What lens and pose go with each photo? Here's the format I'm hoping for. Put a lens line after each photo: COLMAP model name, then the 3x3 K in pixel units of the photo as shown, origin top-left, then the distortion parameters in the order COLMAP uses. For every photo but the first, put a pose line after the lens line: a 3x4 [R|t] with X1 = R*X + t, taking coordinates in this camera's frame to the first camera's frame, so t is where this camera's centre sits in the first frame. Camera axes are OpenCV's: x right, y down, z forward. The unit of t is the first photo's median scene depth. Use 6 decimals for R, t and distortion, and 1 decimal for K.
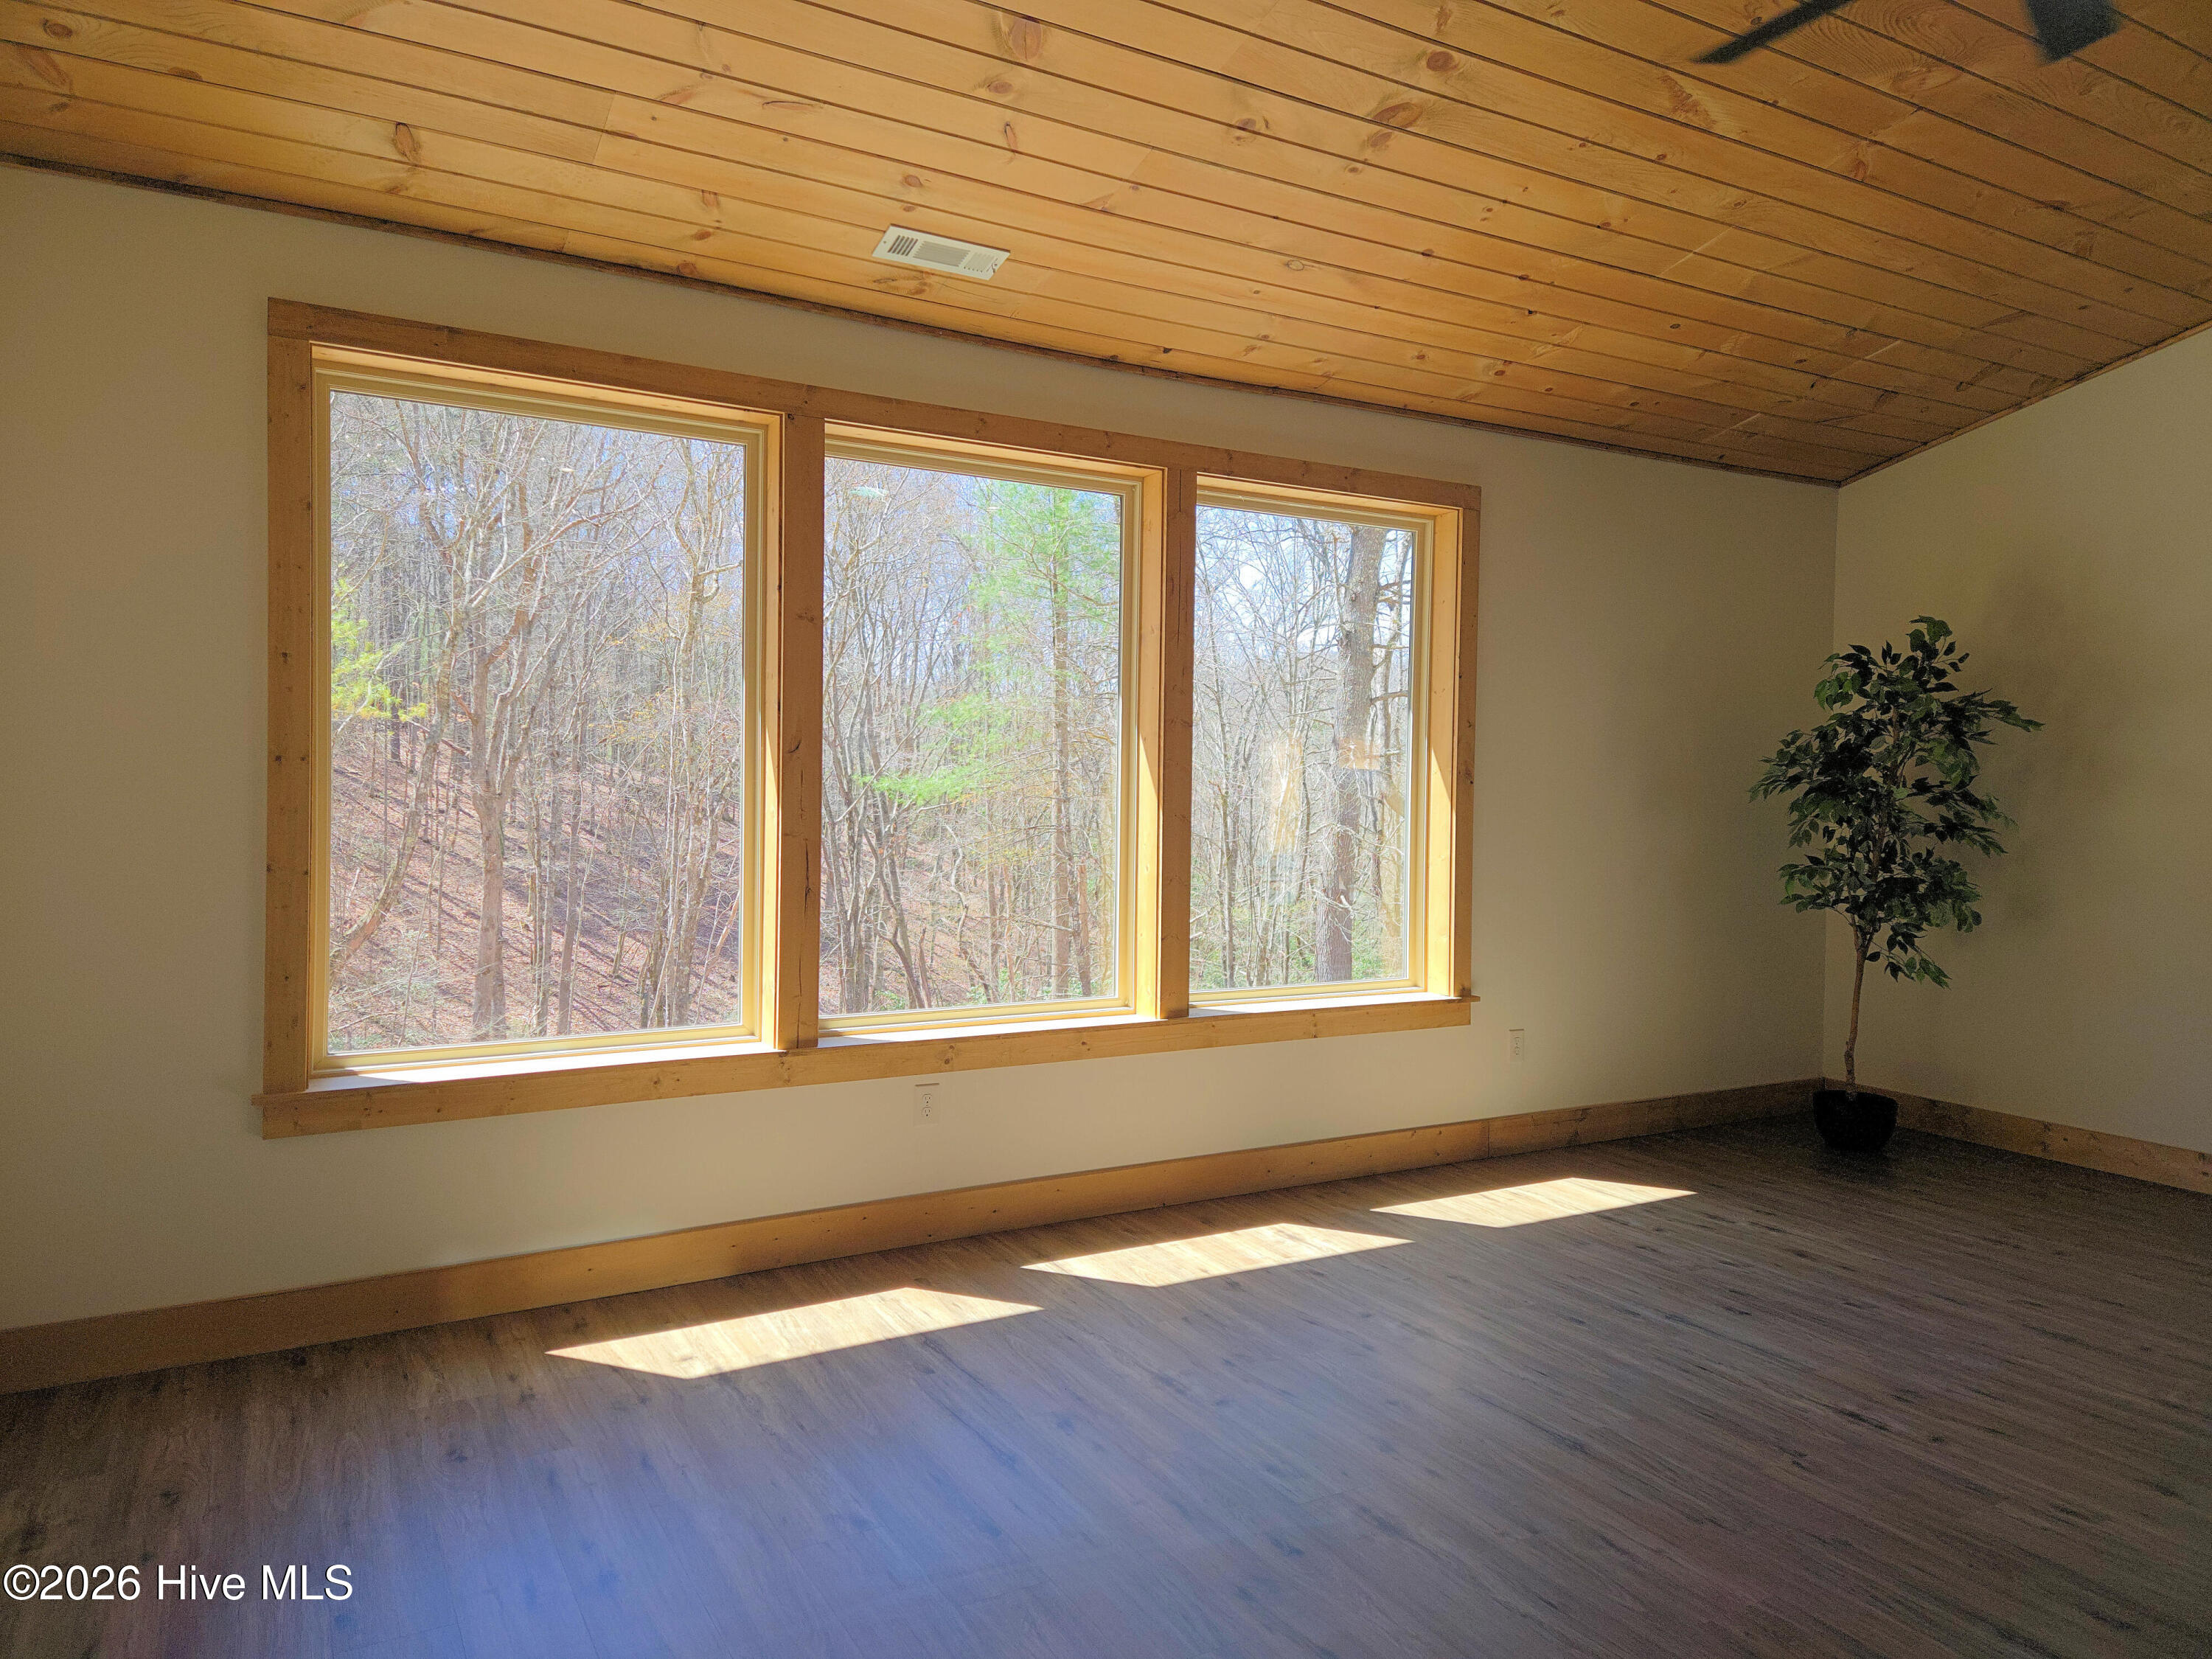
lens RADIAL K [[1464.6, 0, 1092.7], [0, 1464.6, 815.3], [0, 0, 1]] dist [0.069459, -0.053820]
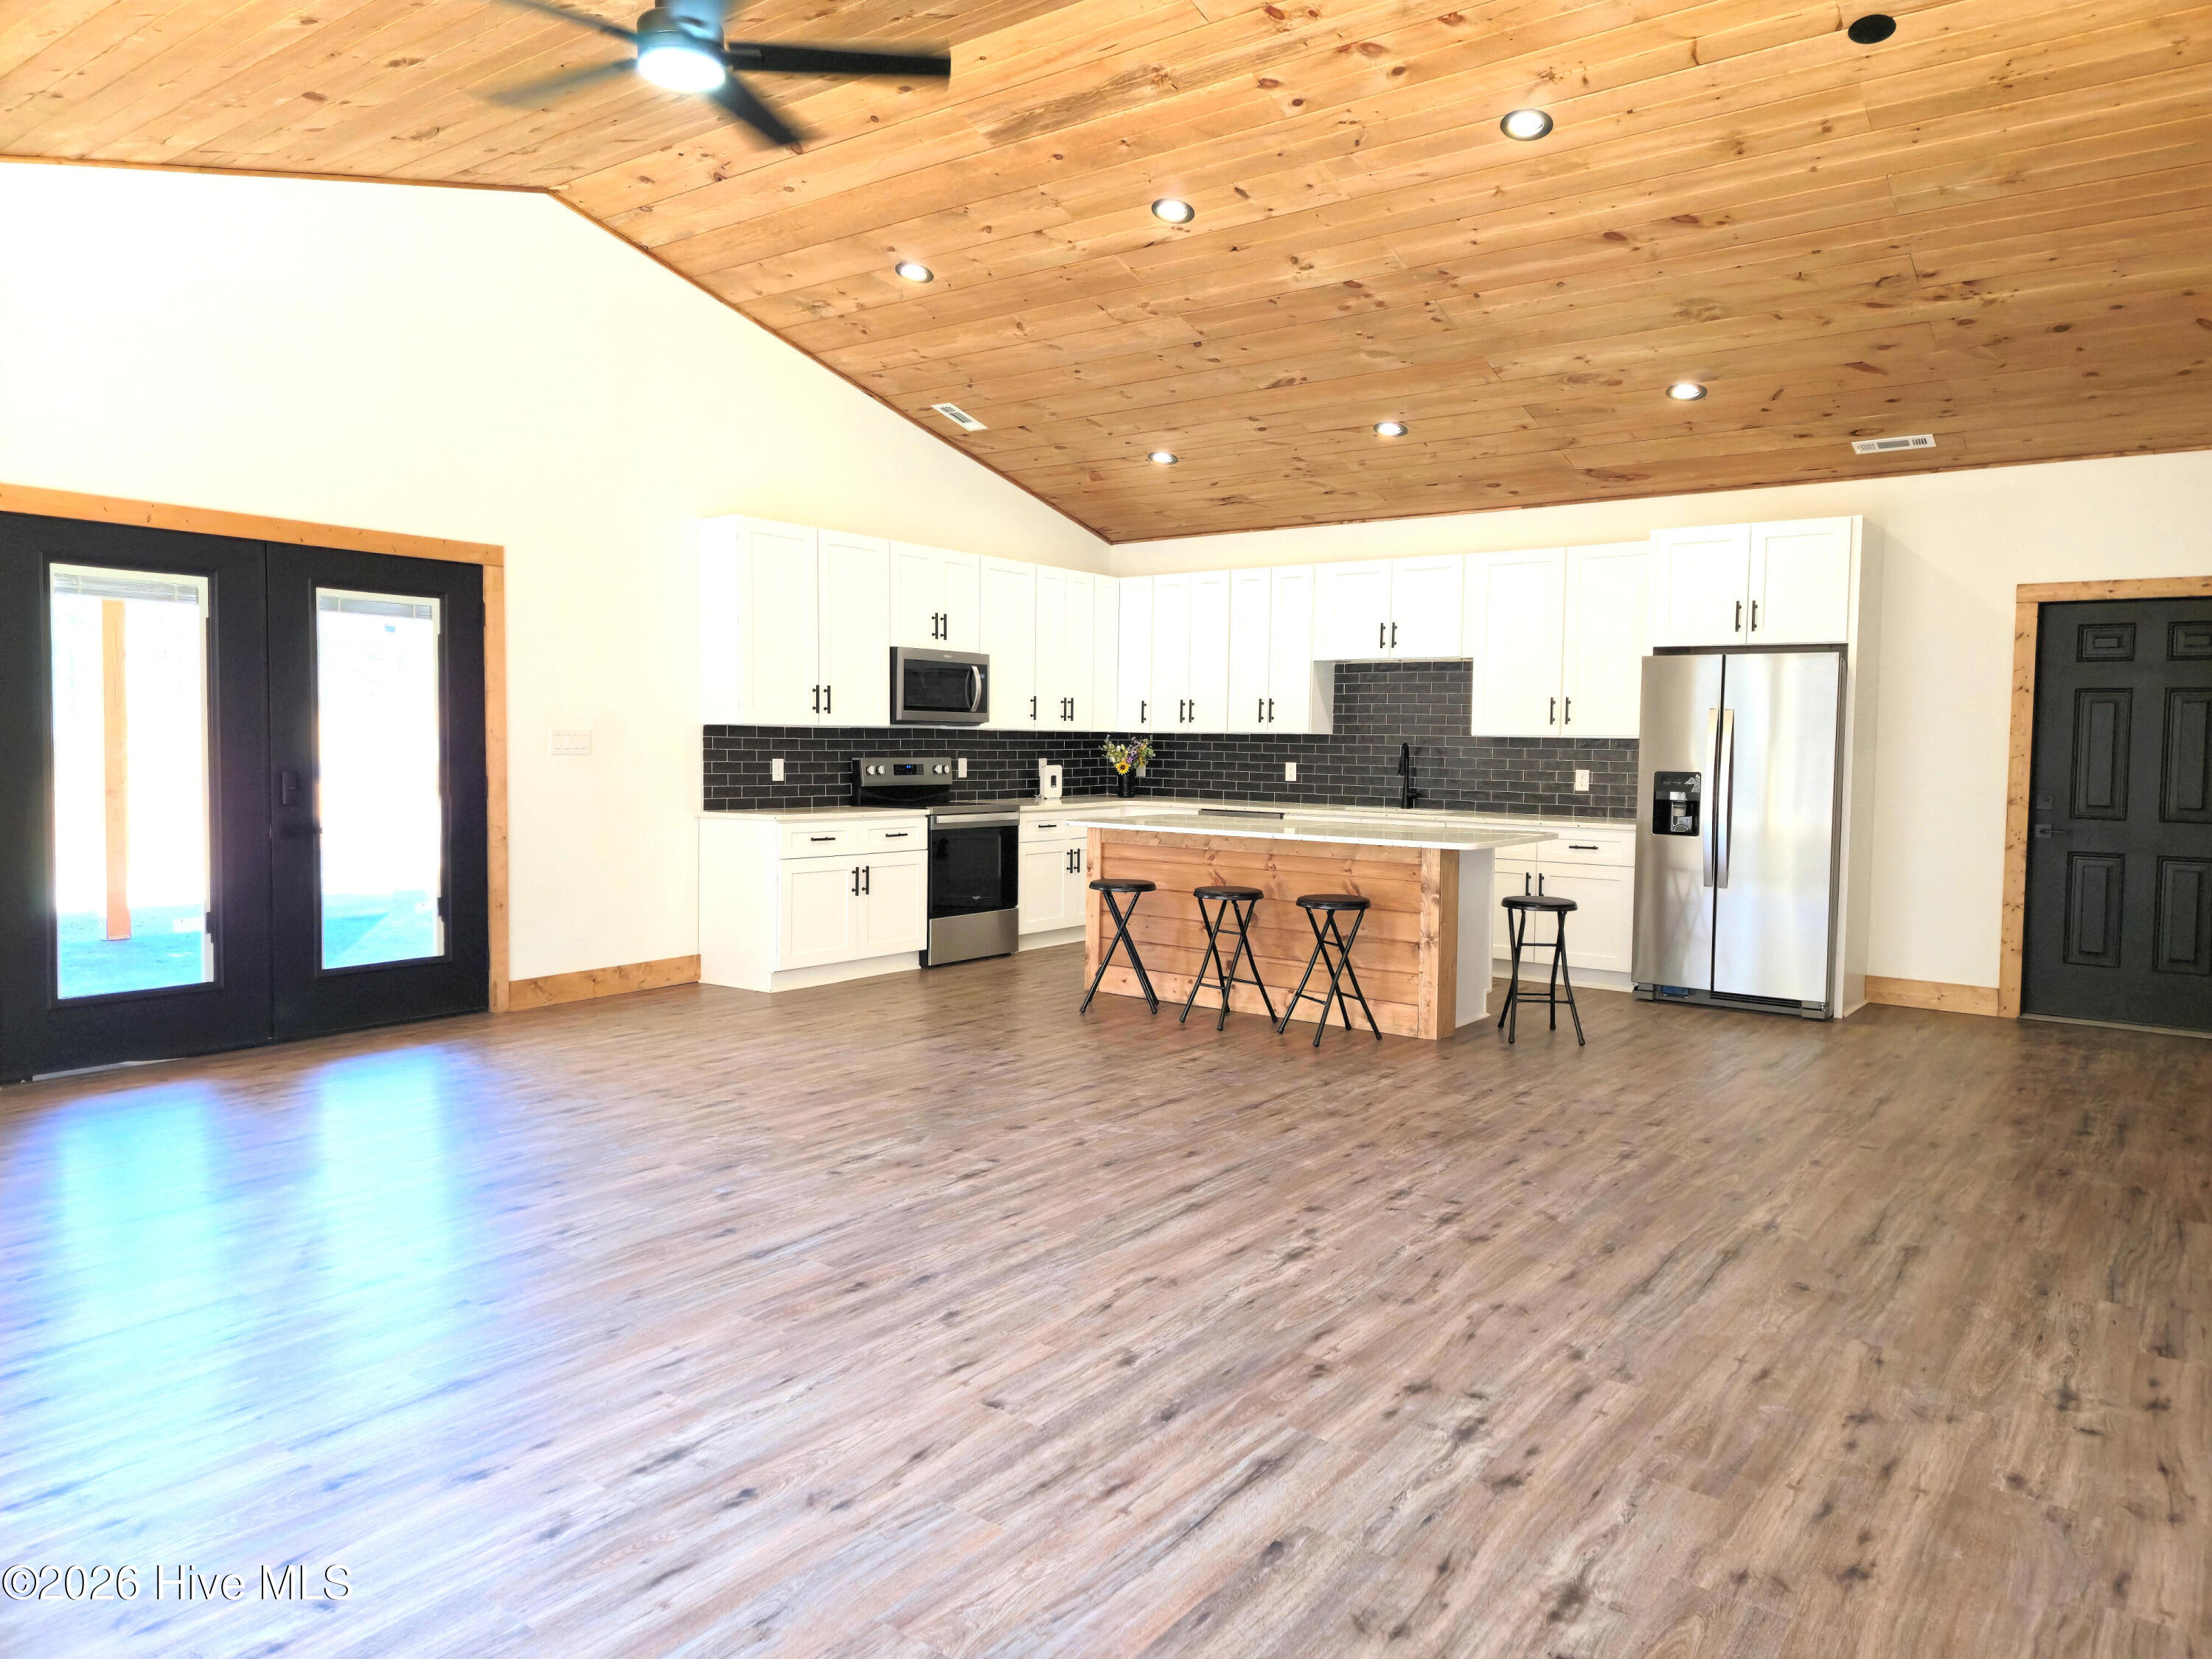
lens RADIAL K [[1464.6, 0, 1115.6], [0, 1464.6, 821.4], [0, 0, 1]] dist [0.069459, -0.053820]
pose [[-0.406835, -0.073673, 0.910526, -0.439410], [0.000201, 0.996735, 0.080738, -0.006439], [-0.913502, 0.033030, -0.405492, 0.637425]]
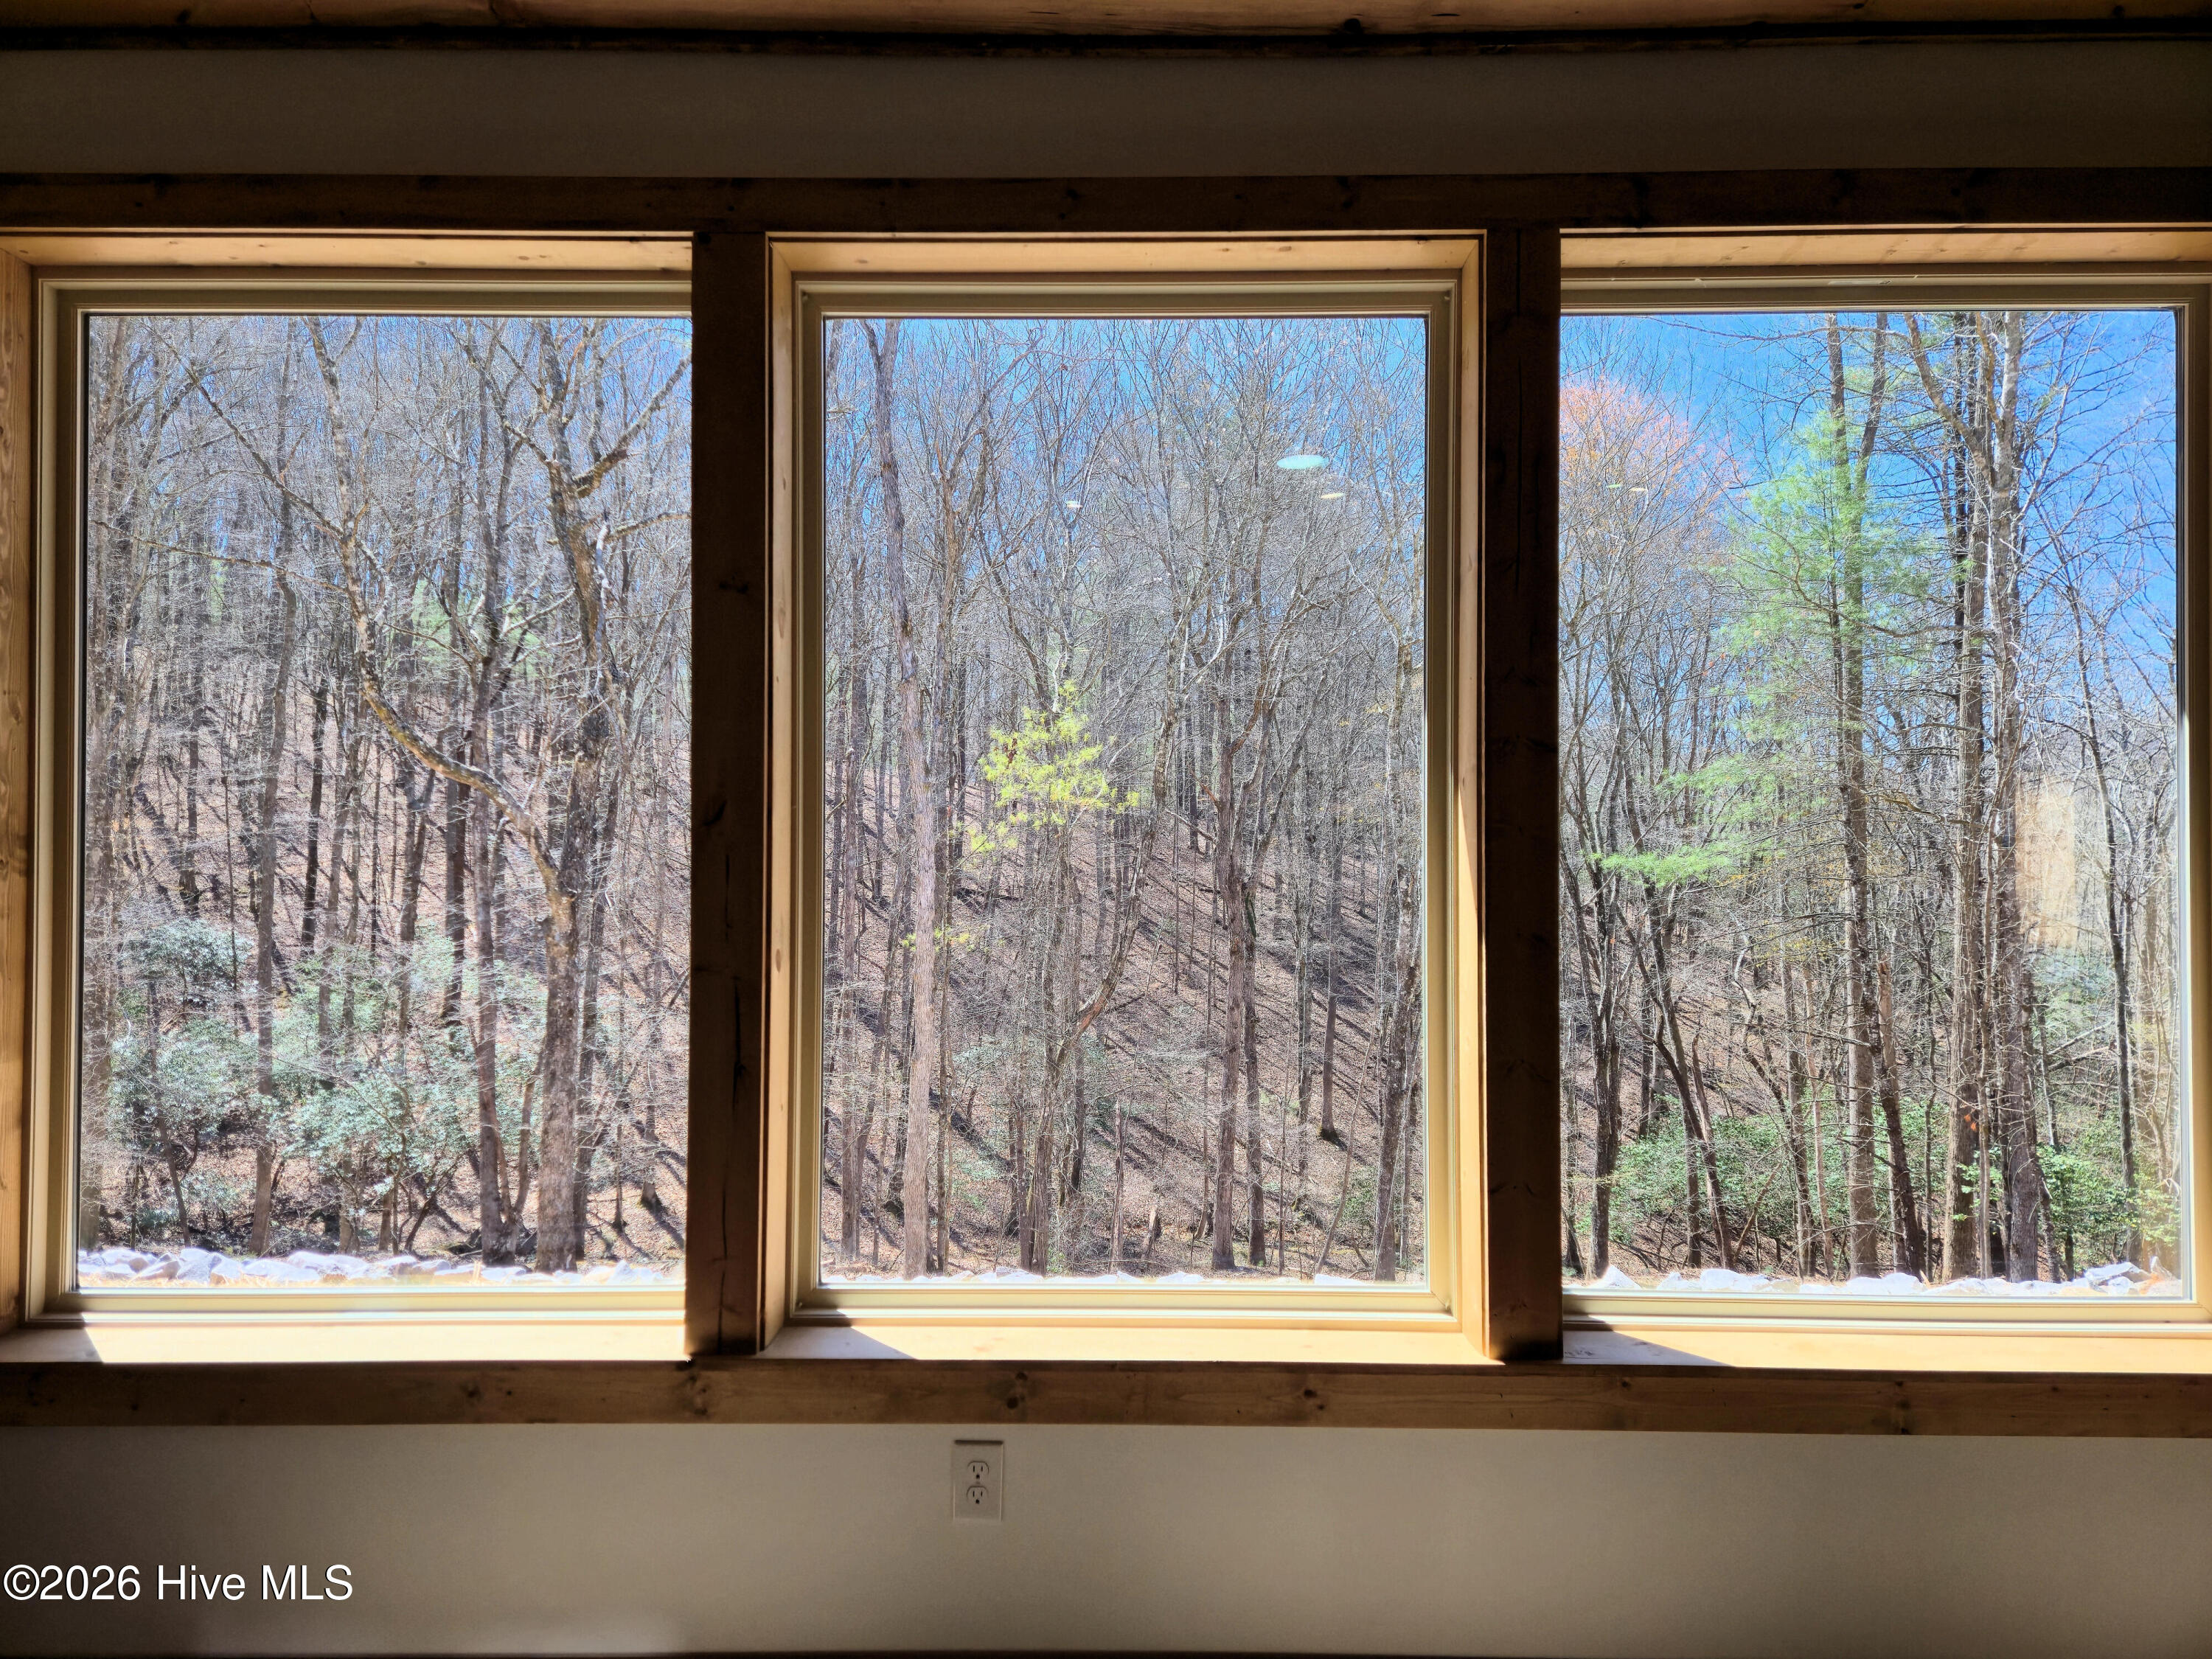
lens RADIAL K [[1464.6, 0, 1096.4], [0, 1464.6, 838.0], [0, 0, 1]] dist [0.069459, -0.053820]
pose [[0.864349, -0.019807, -0.502502, 0.179202], [-0.000282, 0.999205, -0.039871, -0.012668], [0.502892, 0.034604, 0.863656, 0.499050]]
